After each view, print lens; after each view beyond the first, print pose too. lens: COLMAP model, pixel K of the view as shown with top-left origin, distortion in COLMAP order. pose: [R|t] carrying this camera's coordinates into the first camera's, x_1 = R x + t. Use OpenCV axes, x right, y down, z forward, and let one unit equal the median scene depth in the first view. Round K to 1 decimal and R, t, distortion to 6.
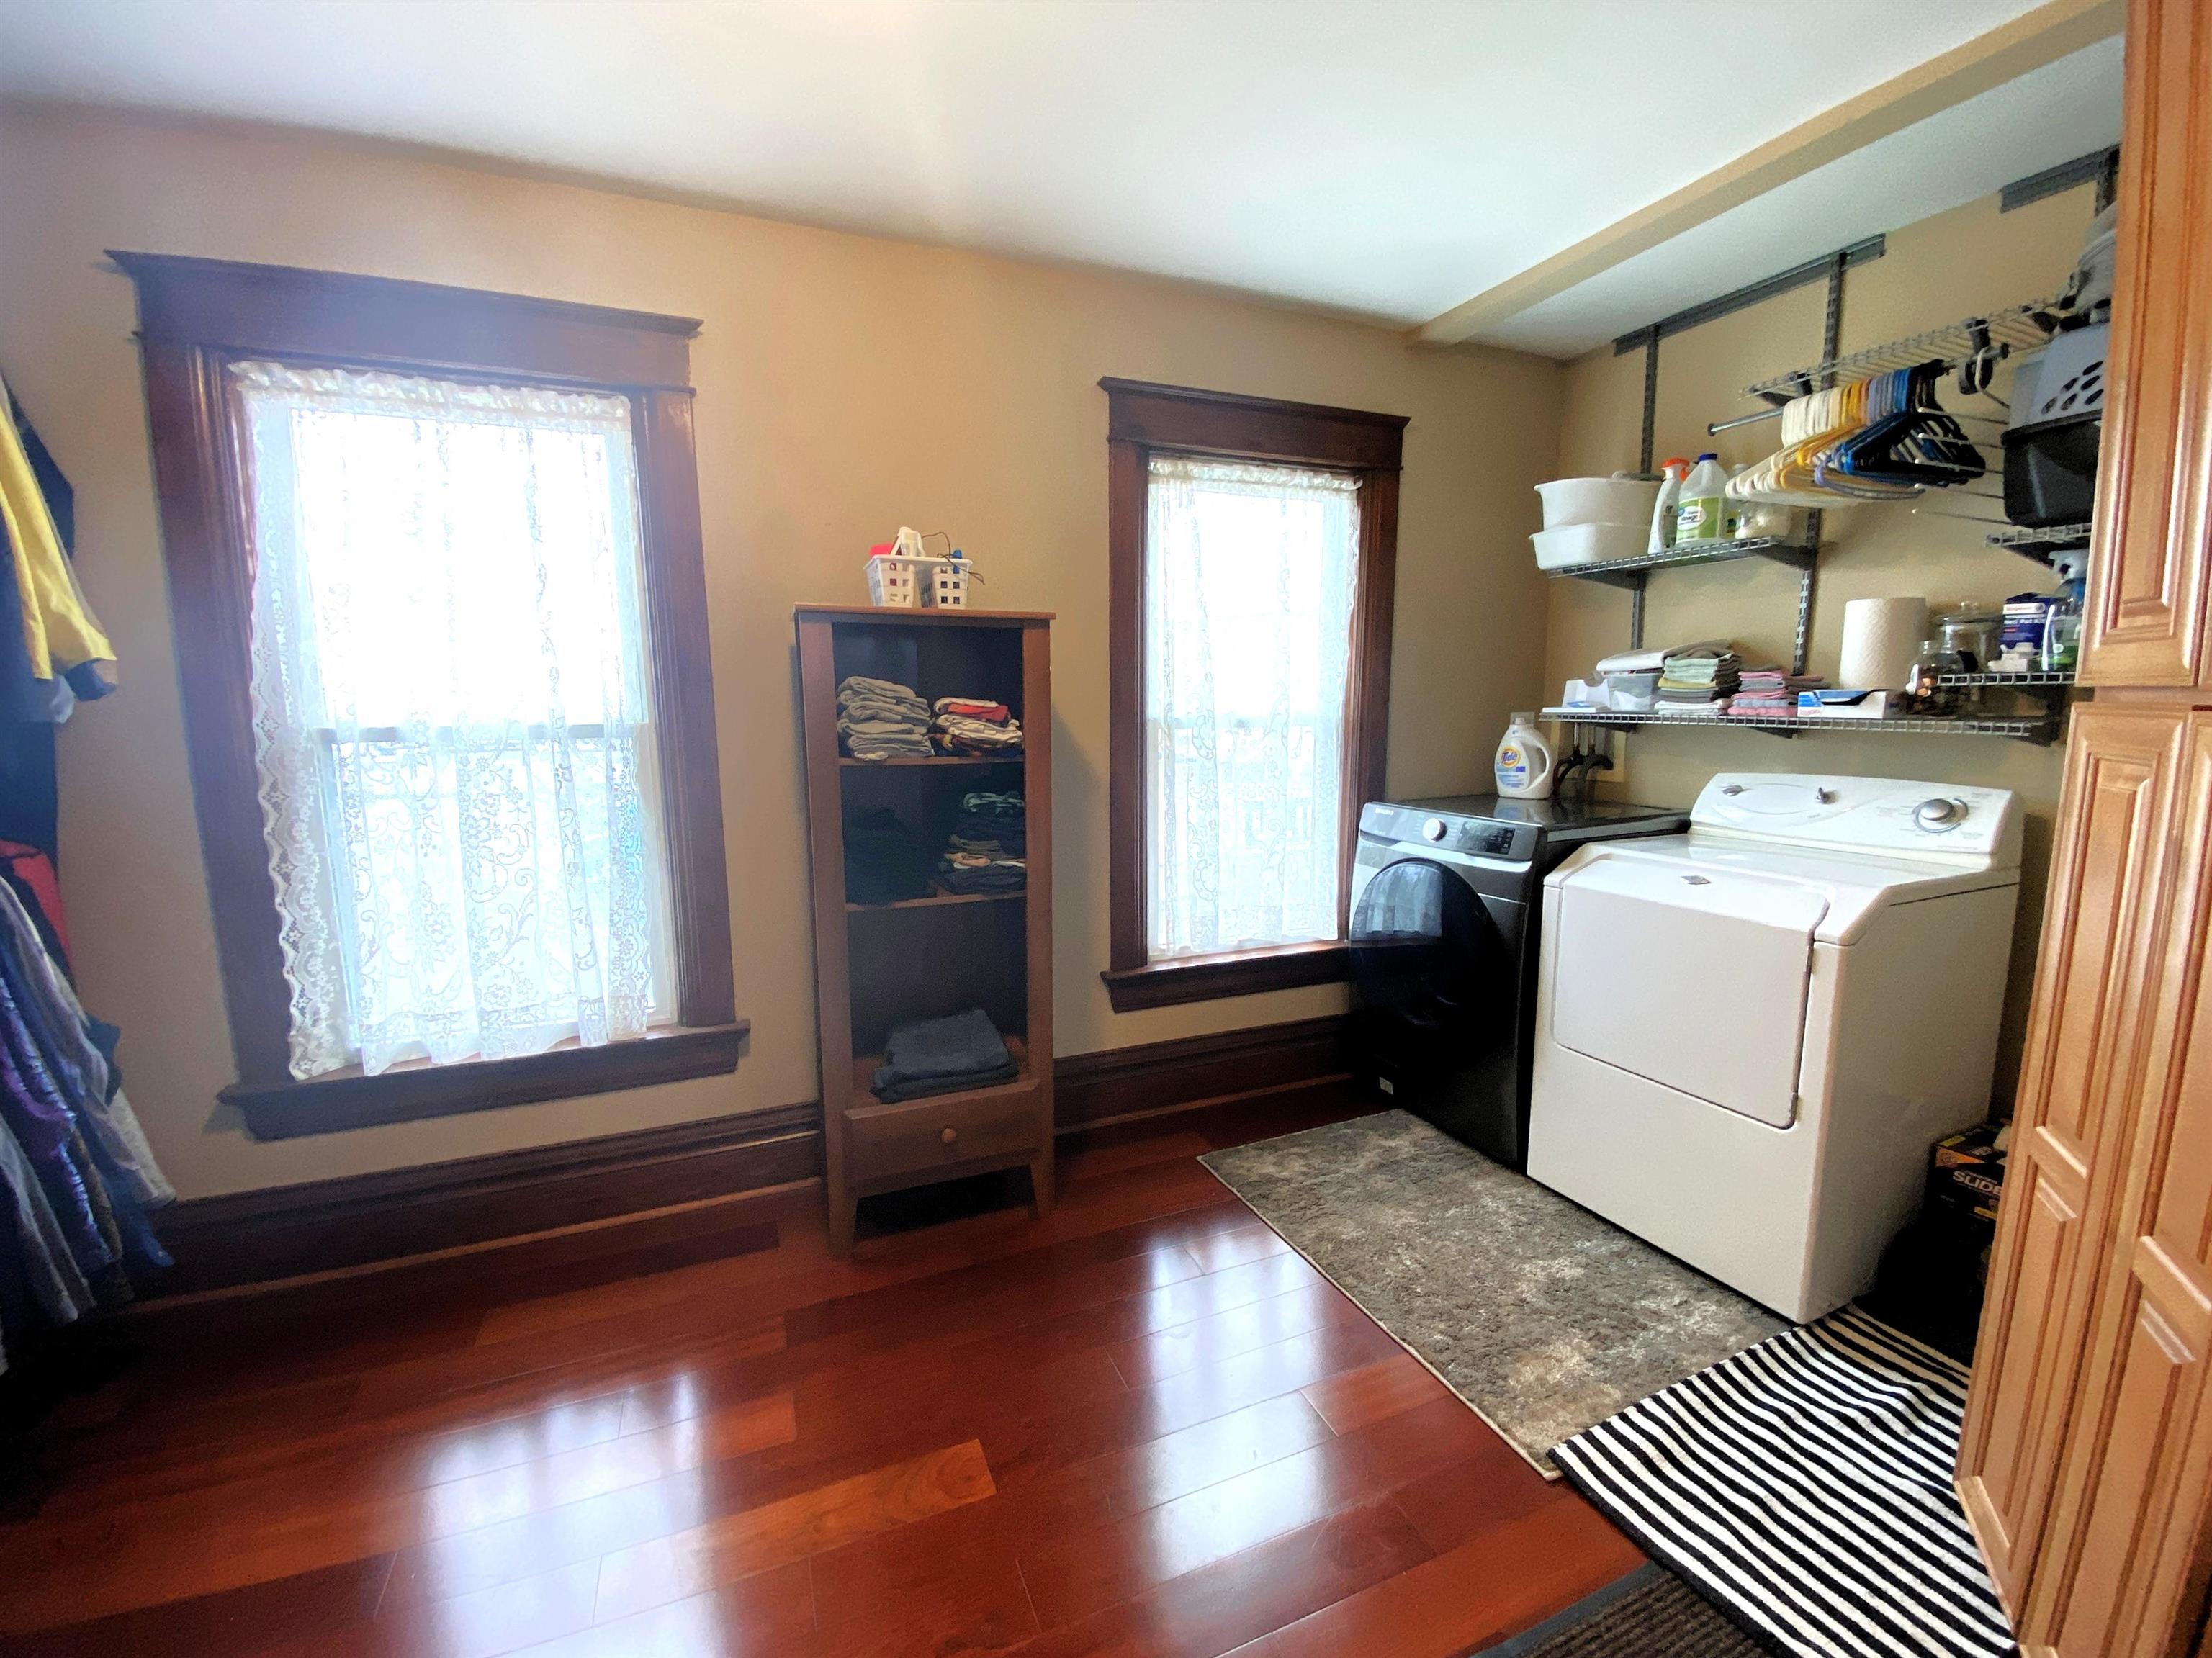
lens RADIAL K [[905.7, 0, 1106.0], [0, 905.7, 829.0], [0, 0, 1]] dist [-0.028906, -0.000061]
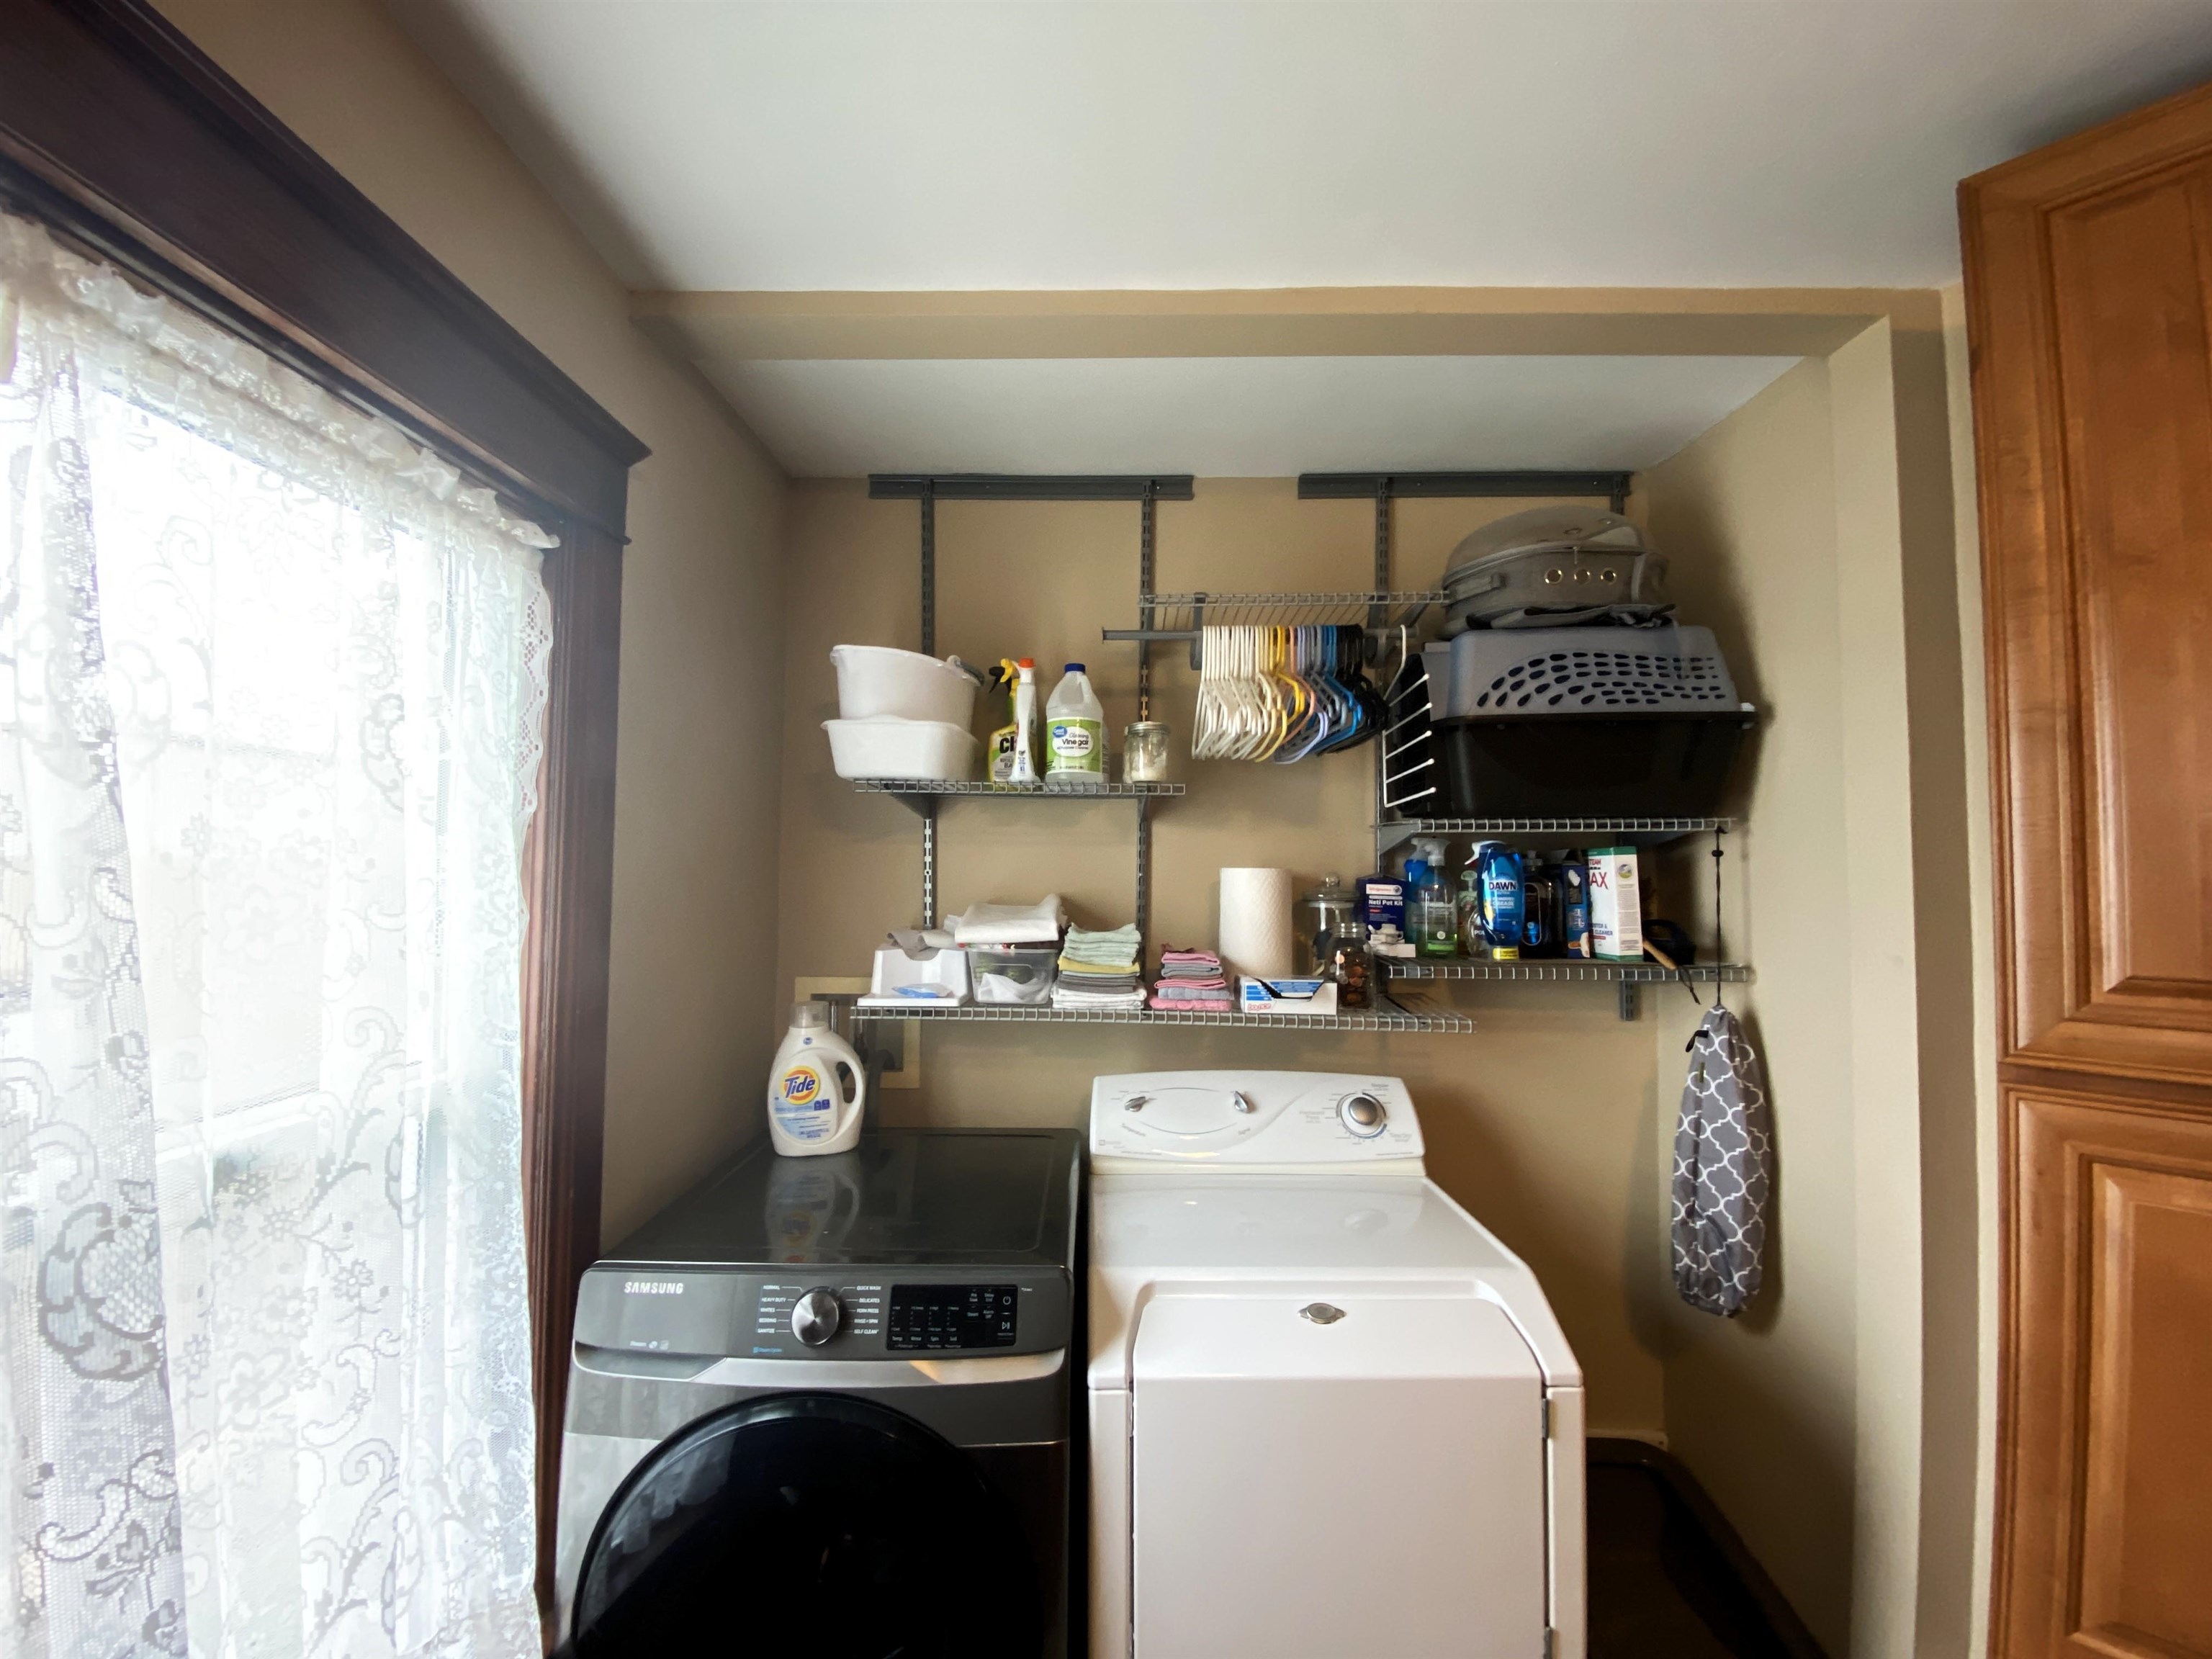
lens RADIAL K [[897.3, 0, 1107.3], [0, 897.3, 843.2], [0, 0, 1]] dist [0.030484, -0.022767]
pose [[0.416737, 0.054342, 0.907401, -0.004897], [0.110374, 0.987801, -0.109848, -0.165307], [-0.902301, 0.145931, 0.405655, 0.629044]]
